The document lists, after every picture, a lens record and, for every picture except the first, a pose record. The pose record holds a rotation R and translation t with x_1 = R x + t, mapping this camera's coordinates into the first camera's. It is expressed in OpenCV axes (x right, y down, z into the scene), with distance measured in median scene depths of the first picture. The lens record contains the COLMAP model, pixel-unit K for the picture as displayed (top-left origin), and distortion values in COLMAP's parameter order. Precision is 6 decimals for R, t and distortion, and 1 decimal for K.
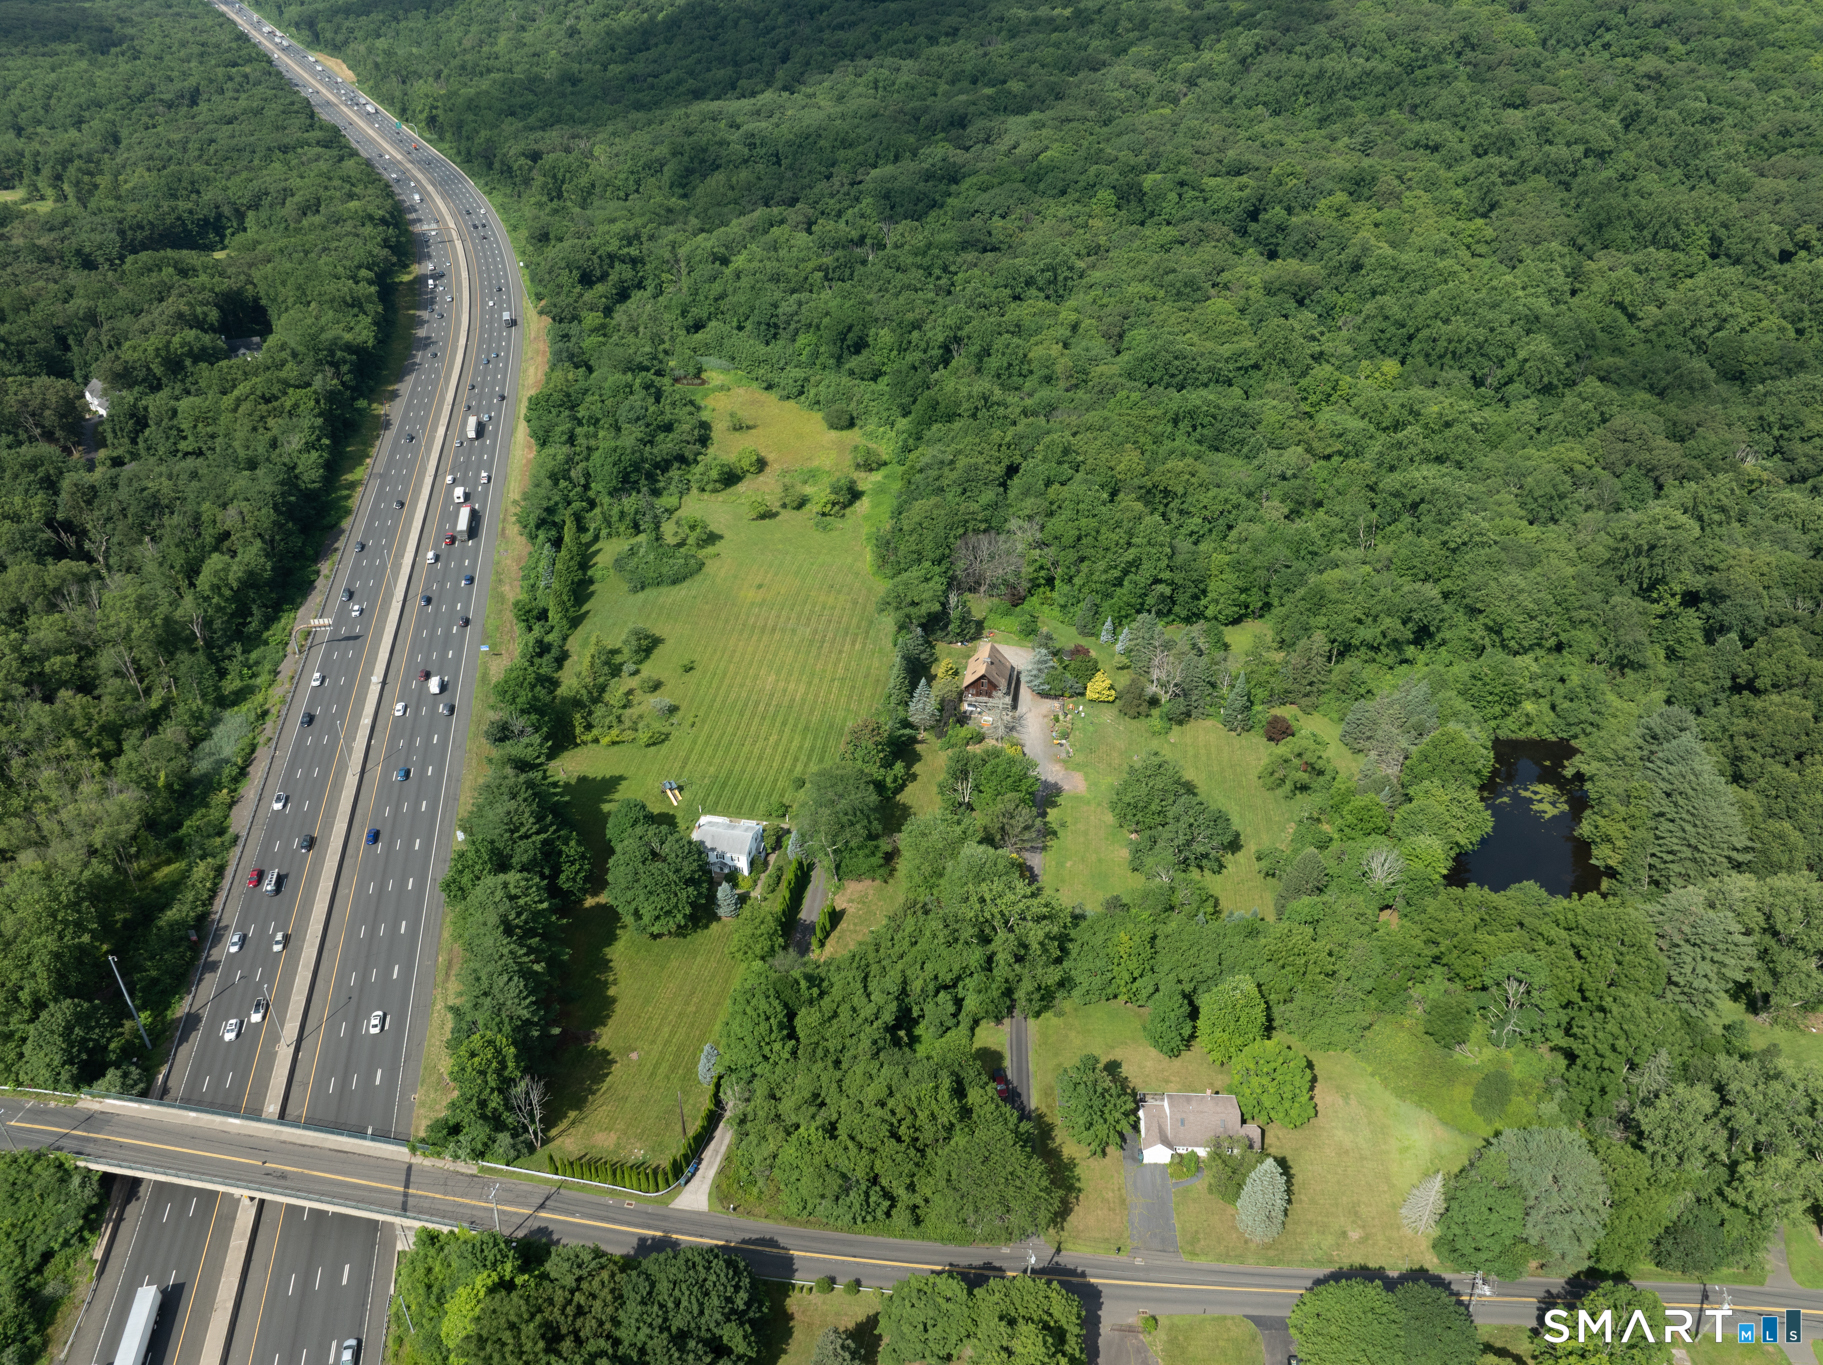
lens RADIAL K [[1281.8, 0, 911.5], [0, 1281.8, 682.5], [0, 0, 1]] dist [-0.036441, -0.005138]
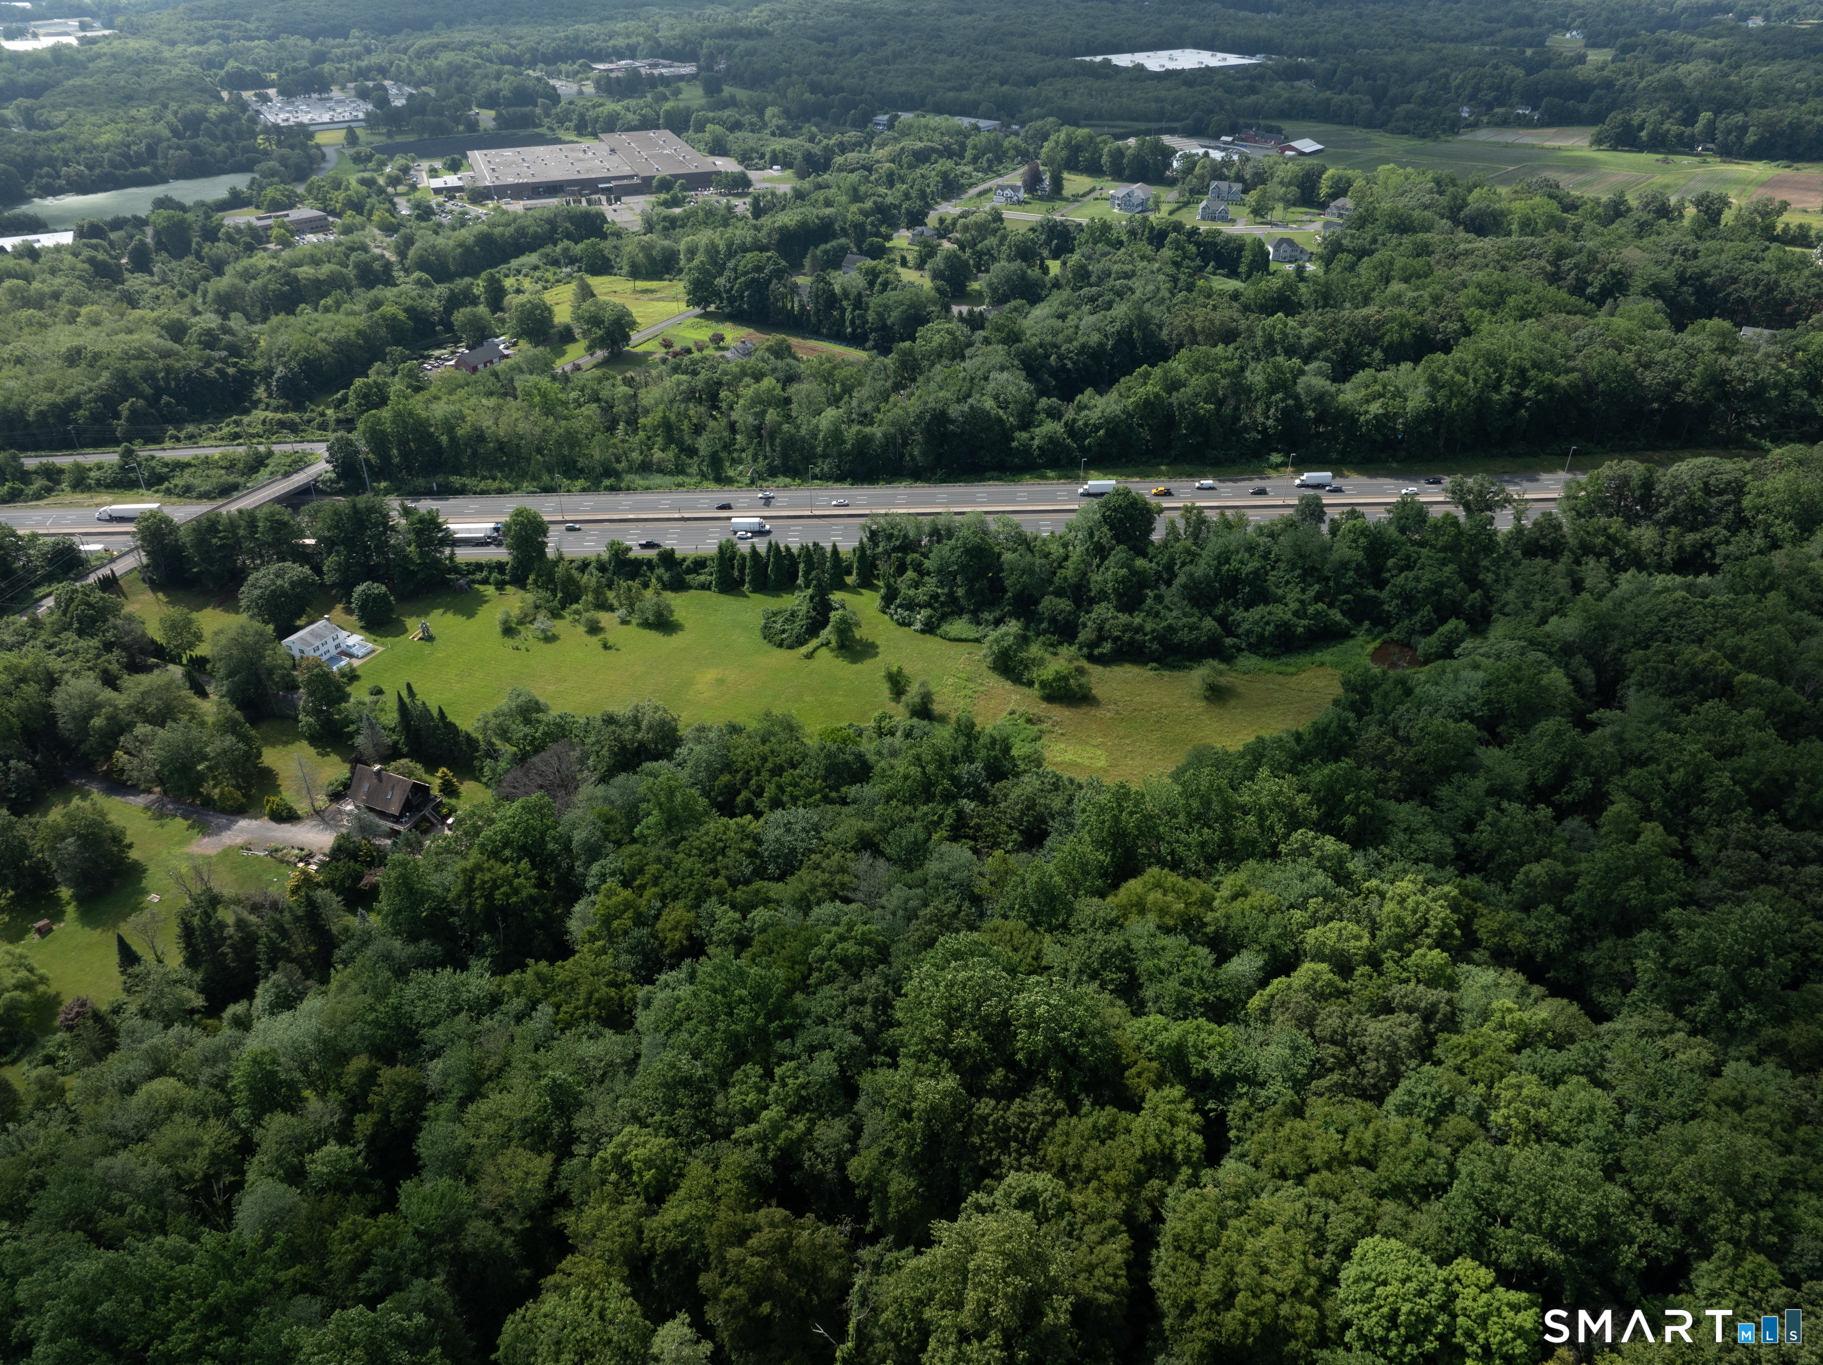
lens RADIAL K [[1281.8, 0, 911.5], [0, 1281.8, 682.5], [0, 0, 1]] dist [-0.036441, -0.005138]
pose [[-0.241969, 0.515020, -0.822317, 0.604140], [-0.506927, 0.655536, 0.559729, -0.671745], [0.827330, 0.552292, 0.102458, 1.085282]]
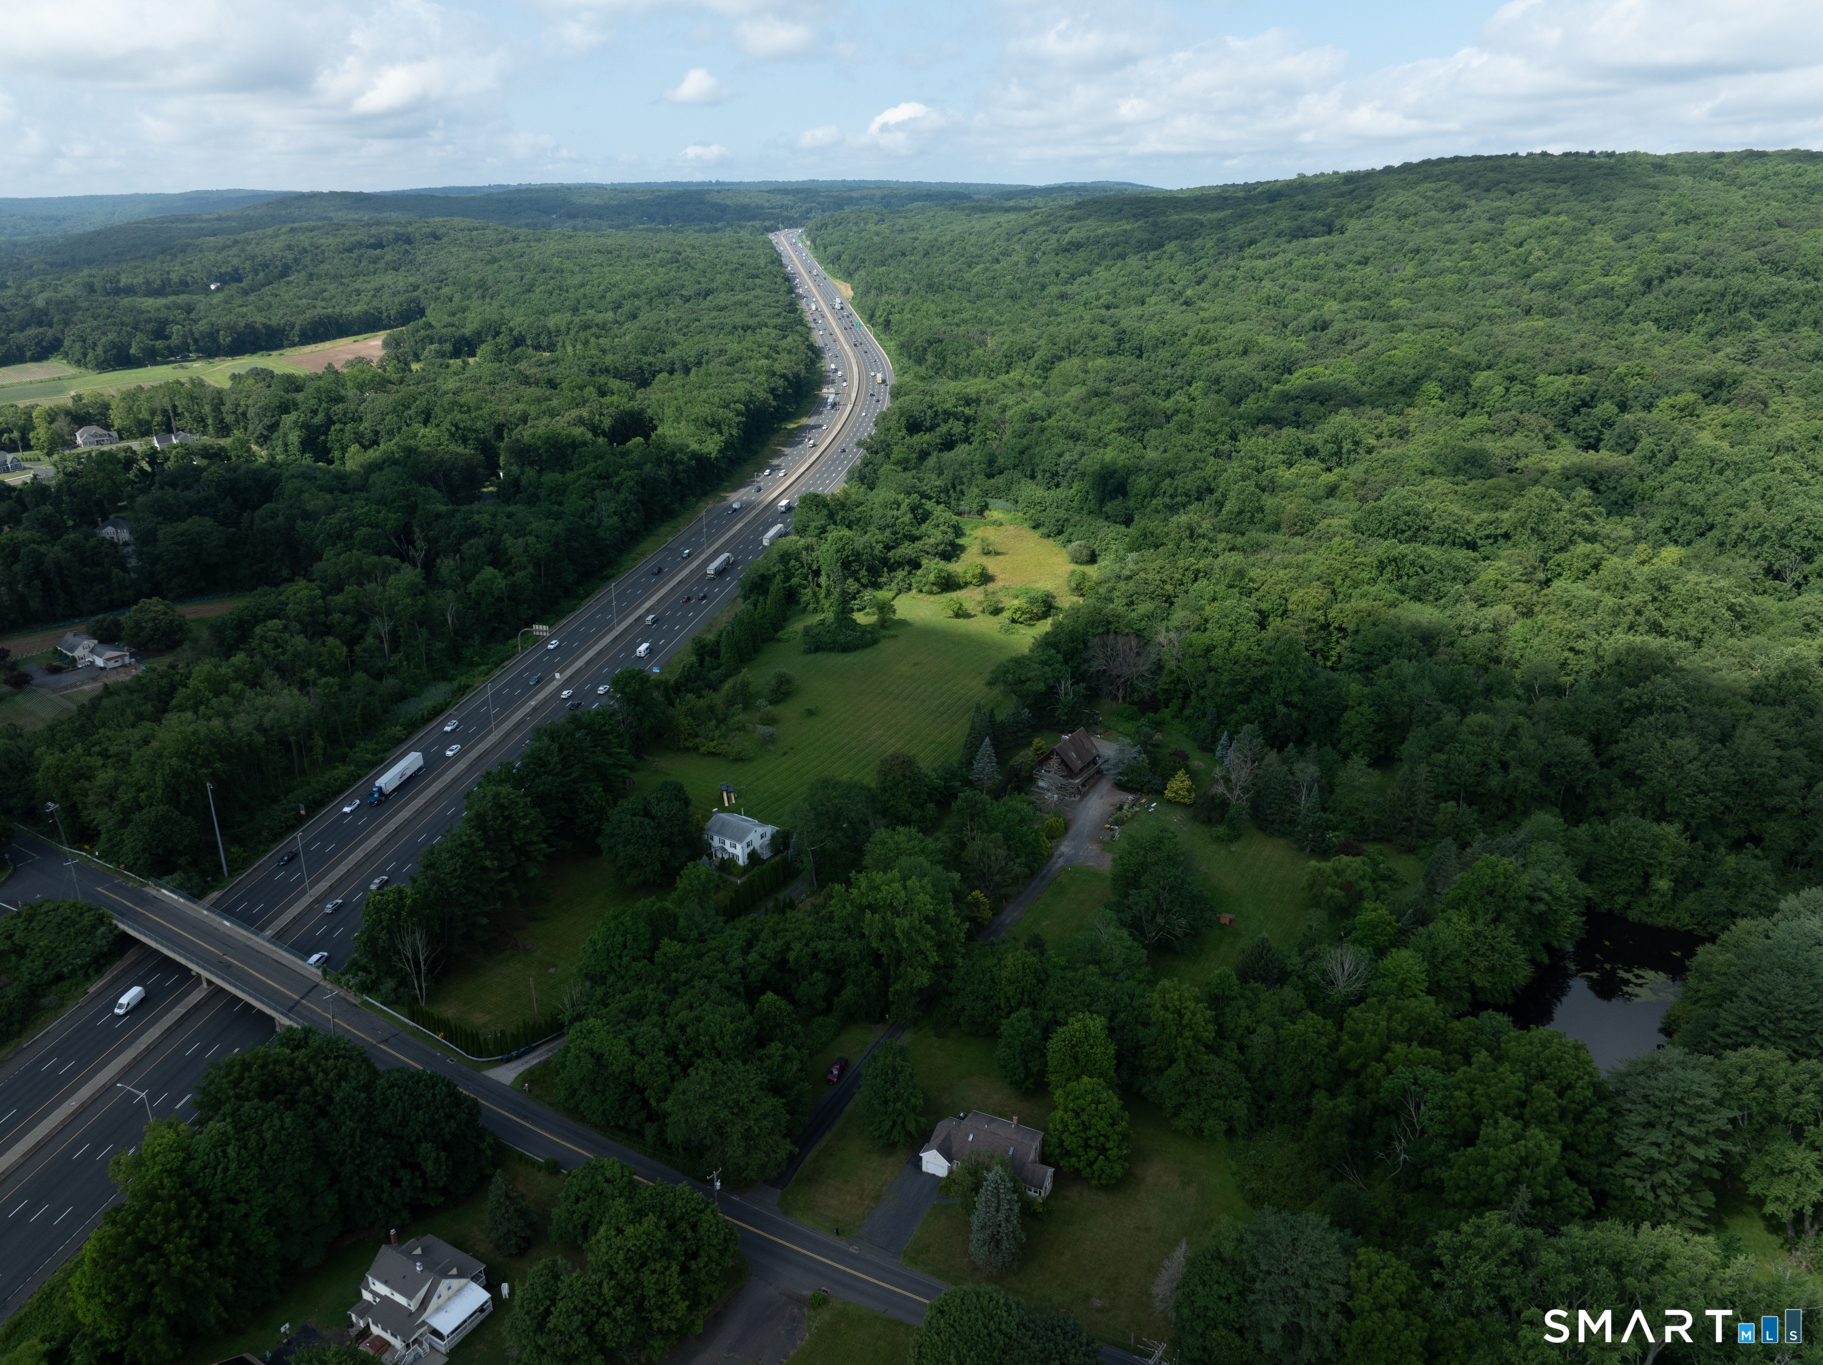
lens RADIAL K [[1277.9, 0, 912.2], [0, 1277.9, 691.2], [0, 0, 1]] dist [-0.033436, -0.004707]
pose [[0.920569, 0.143271, -0.363353, 0.278064], [-0.208445, 0.966949, -0.146832, 0.106989], [0.330307, 0.210908, 0.920008, 0.044502]]
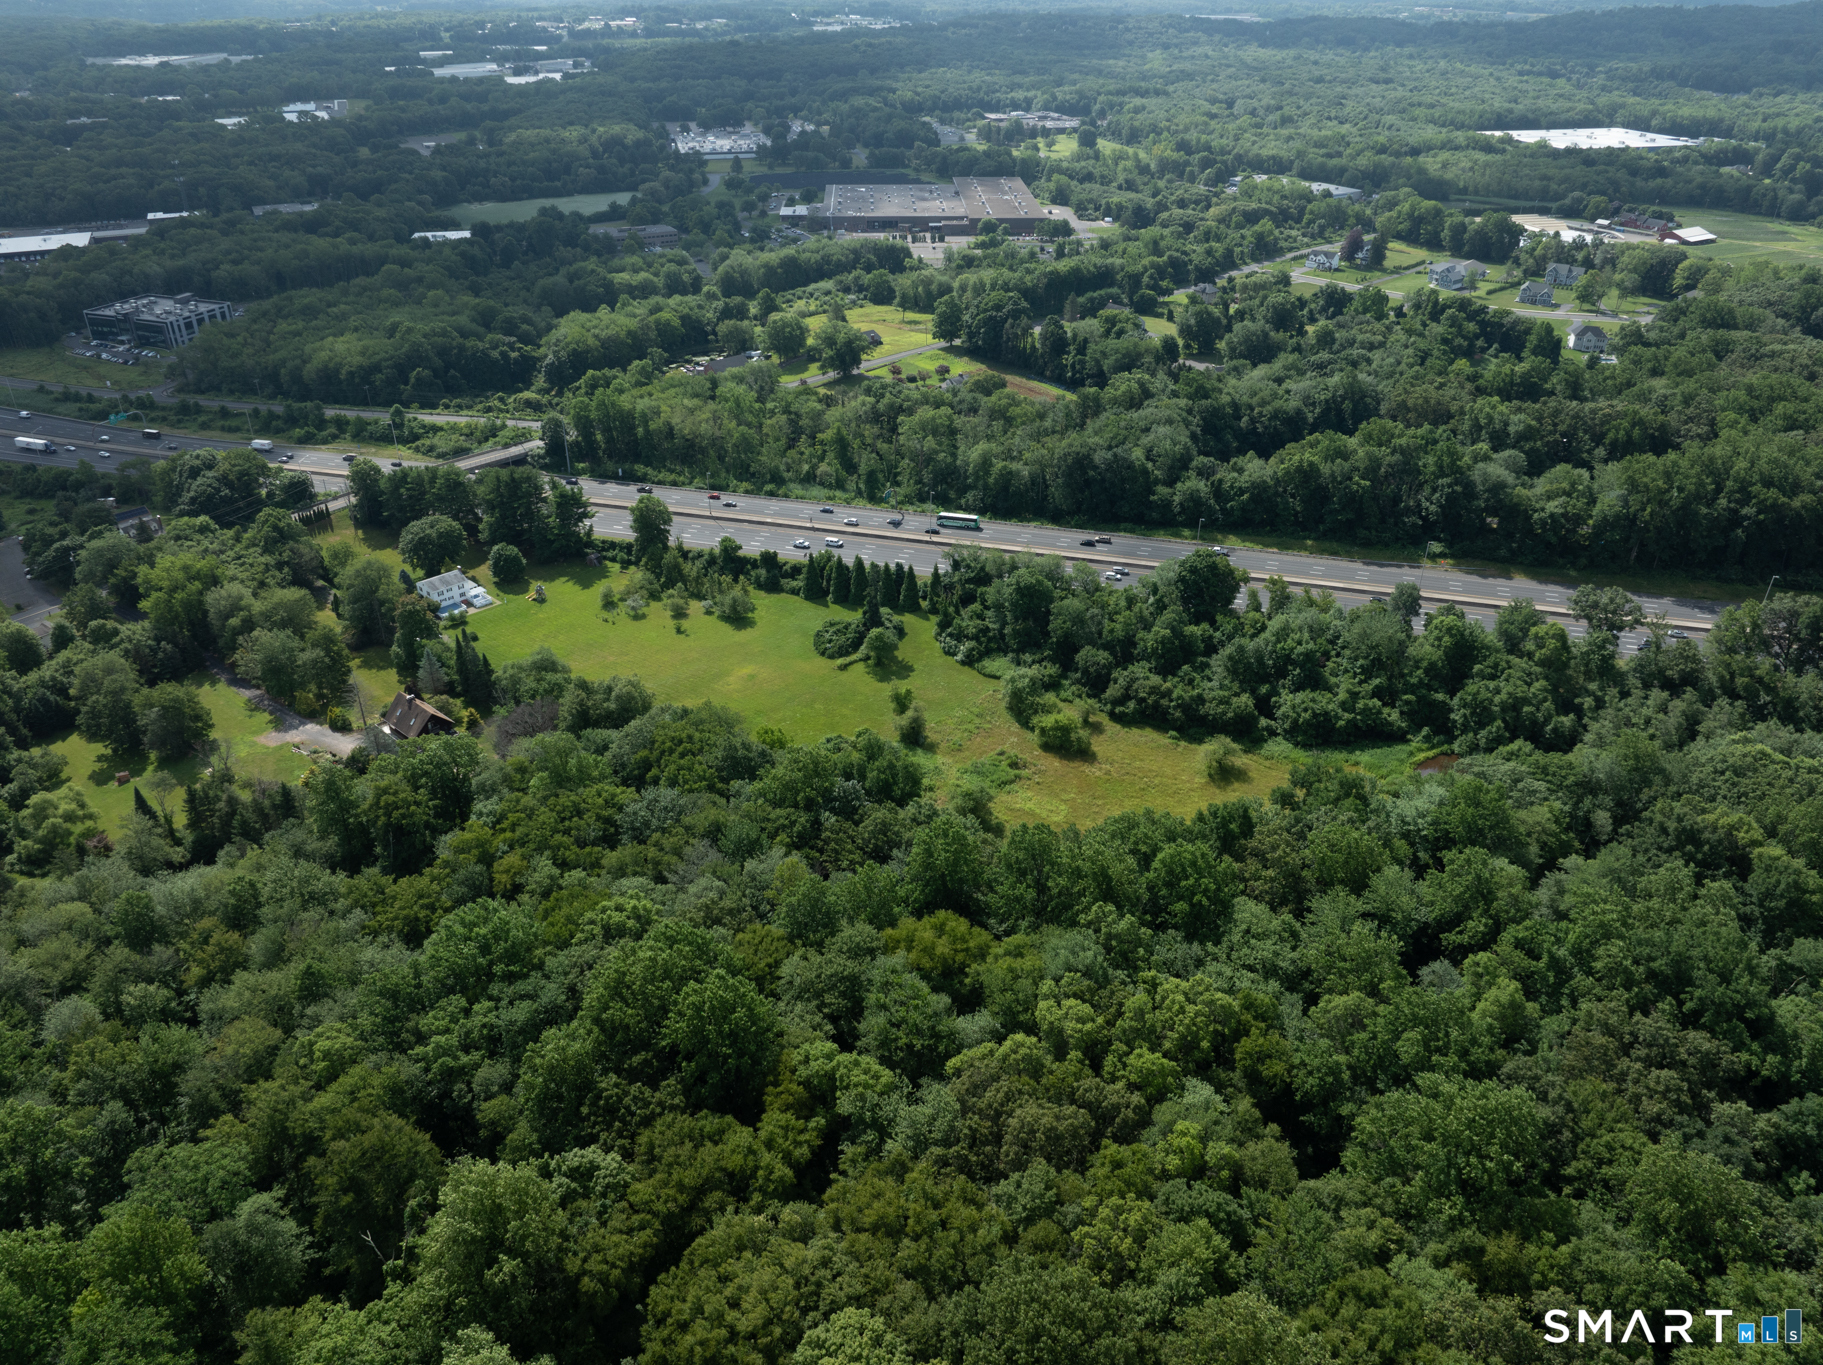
lens RADIAL K [[1277.9, 0, 912.2], [0, 1277.9, 691.2], [0, 0, 1]] dist [-0.033436, -0.004707]
pose [[-0.539799, 0.421647, -0.728582, 0.512607], [-0.441654, 0.594964, 0.671536, -0.775010], [0.716631, 0.684275, -0.134939, 1.289422]]
